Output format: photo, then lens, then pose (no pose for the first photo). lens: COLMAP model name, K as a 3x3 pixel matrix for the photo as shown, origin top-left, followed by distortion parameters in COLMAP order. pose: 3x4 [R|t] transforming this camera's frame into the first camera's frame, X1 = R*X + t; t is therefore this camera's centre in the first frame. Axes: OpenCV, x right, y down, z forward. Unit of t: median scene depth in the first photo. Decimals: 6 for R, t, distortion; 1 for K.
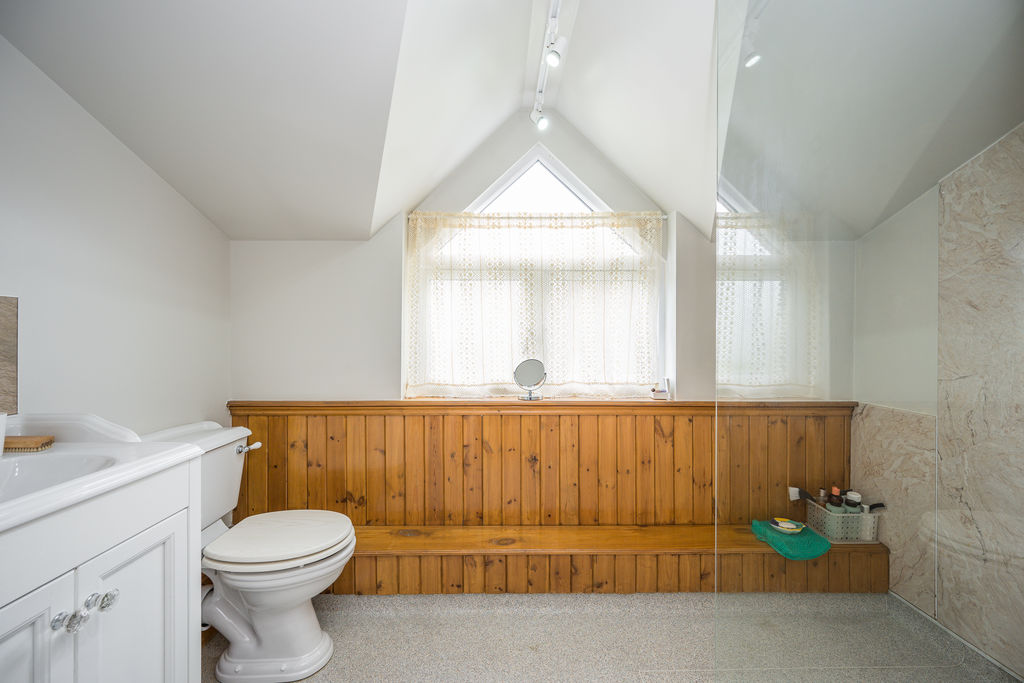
lens RADIAL K [[409.0, 0, 512.6], [0, 409.0, 342.1], [0, 0, 1]] dist [-0.003405, -0.000747]
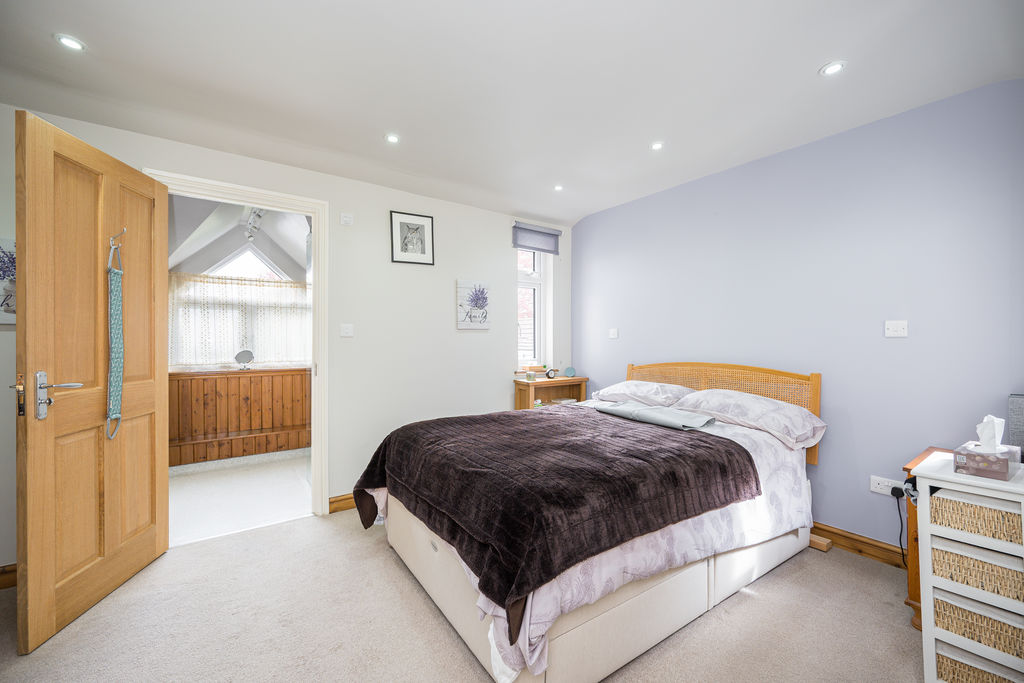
lens RADIAL K [[409.0, 0, 520.4], [0, 409.0, 344.3], [0, 0, 1]] dist [-0.003405, -0.000747]
pose [[0.815716, -0.004428, 0.578436, -0.013155], [0.003522, 0.999990, 0.002689, 0.012387], [-0.578442, -0.000156, 0.815723, -1.476851]]
